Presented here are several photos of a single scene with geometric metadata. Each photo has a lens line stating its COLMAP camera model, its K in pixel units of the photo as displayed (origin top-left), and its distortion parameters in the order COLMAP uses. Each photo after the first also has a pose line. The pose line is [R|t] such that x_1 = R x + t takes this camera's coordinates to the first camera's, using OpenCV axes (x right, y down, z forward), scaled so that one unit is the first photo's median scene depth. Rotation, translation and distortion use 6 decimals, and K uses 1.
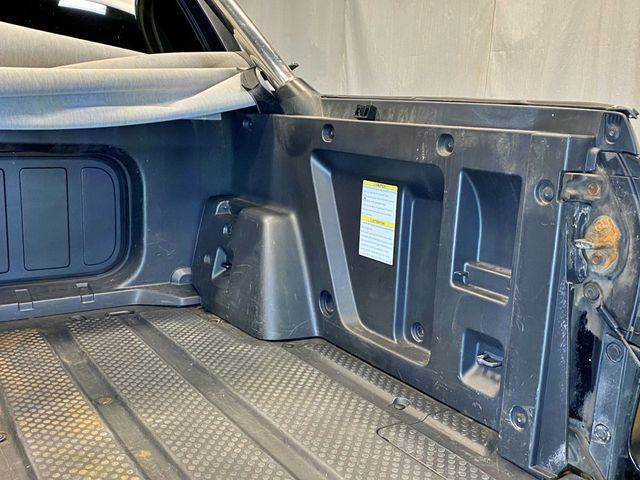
lens RADIAL K [[659.1, 0, 320.0], [0, 659.1, 240.0], [0, 0, 1]] dist [0.175590, -0.378902]
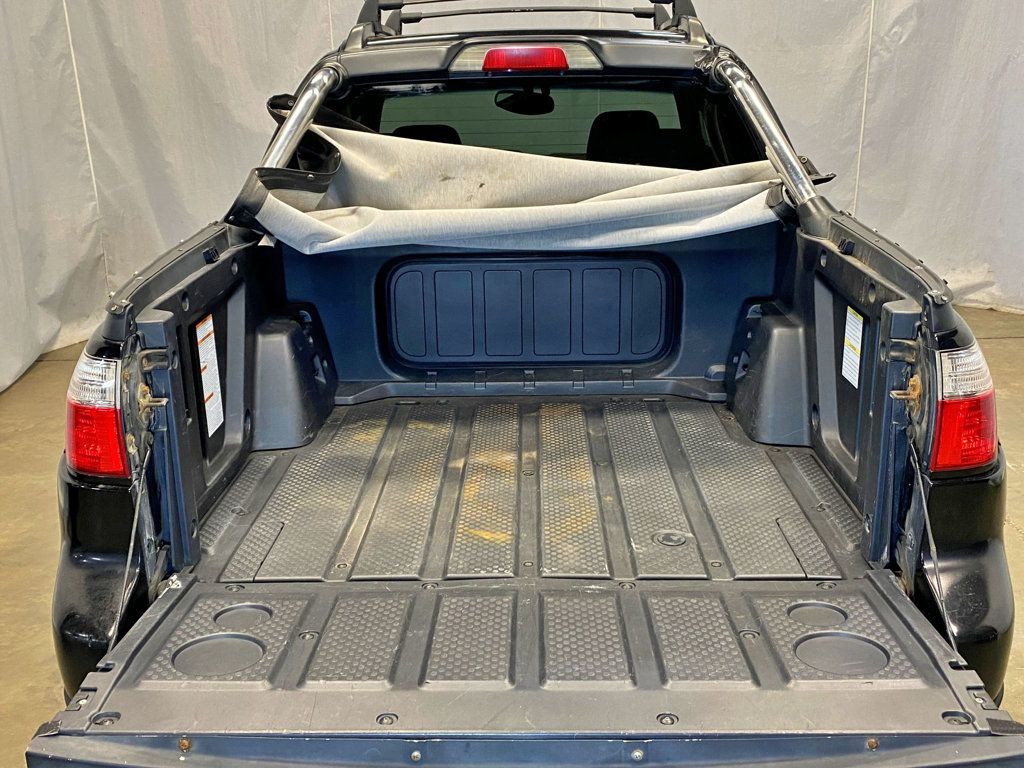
lens RADIAL K [[1054.6, 0, 512.0], [0, 1054.6, 384.0], [0, 0, 1]] dist [0.175590, -0.378902]
pose [[0.827668, 0.116632, -0.548964, 0.511820], [-0.060902, 0.991056, 0.118737, -0.122287], [0.557903, -0.064842, 0.827369, -0.647729]]
